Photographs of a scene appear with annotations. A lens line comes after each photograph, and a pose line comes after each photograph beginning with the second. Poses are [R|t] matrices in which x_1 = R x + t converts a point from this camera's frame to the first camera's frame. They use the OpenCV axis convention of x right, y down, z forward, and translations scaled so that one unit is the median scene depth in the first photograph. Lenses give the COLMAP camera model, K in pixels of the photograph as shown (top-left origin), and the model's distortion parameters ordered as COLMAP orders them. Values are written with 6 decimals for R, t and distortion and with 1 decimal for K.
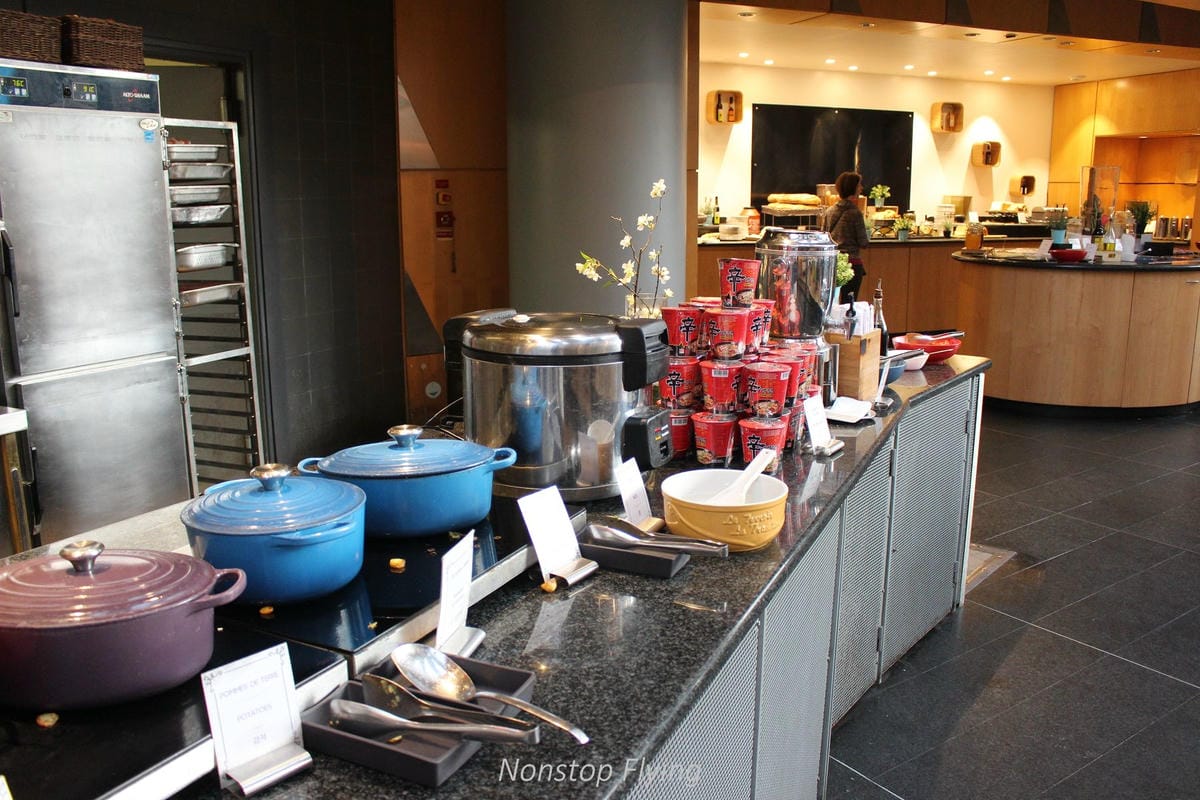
lens RADIAL K [[994.1, 0, 600.0], [0, 994.1, 400.0], [0, 0, 1]] dist [-0.148465, 0.108145]
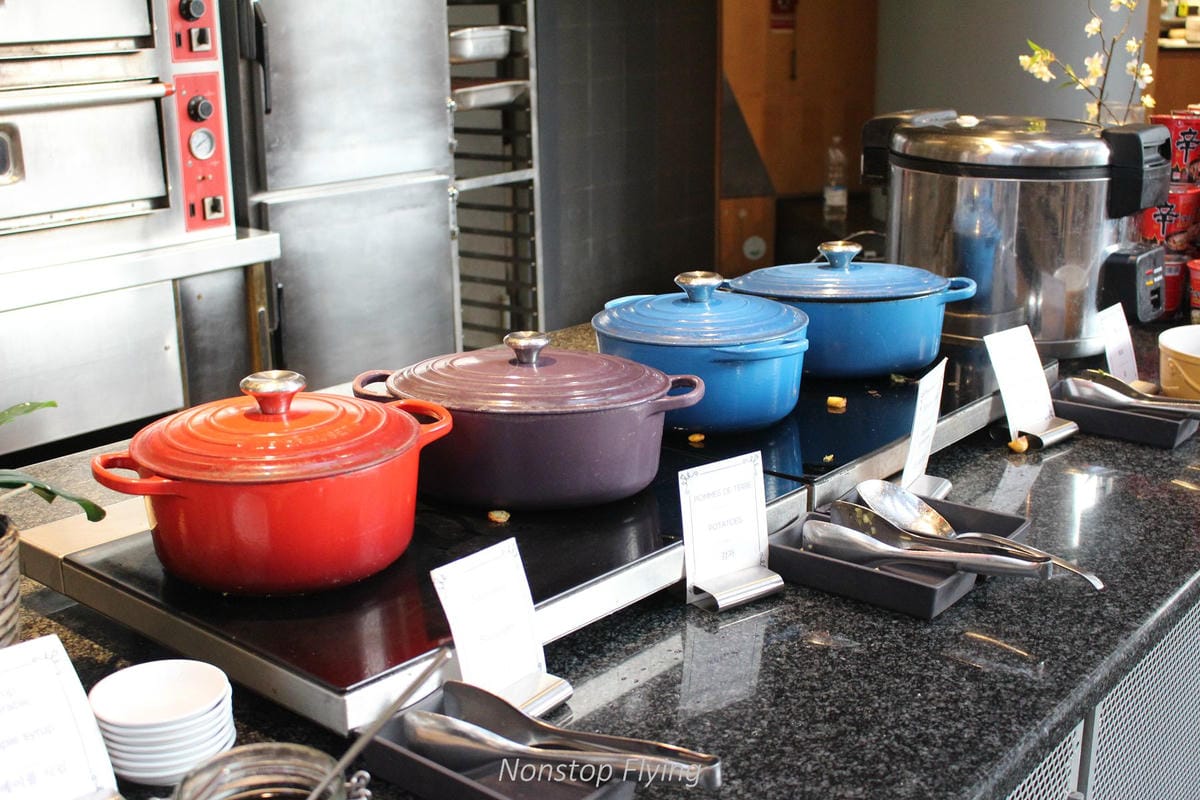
lens RADIAL K [[1496.1, 0, 600.0], [0, 1496.1, 400.0], [0, 0, 1]] dist [-0.117542, 0.186150]
pose [[0.971856, 0.060034, -0.227796, -0.092111], [-0.042802, 0.995887, 0.079851, 0.058957], [0.231653, -0.067853, 0.970429, -0.205444]]
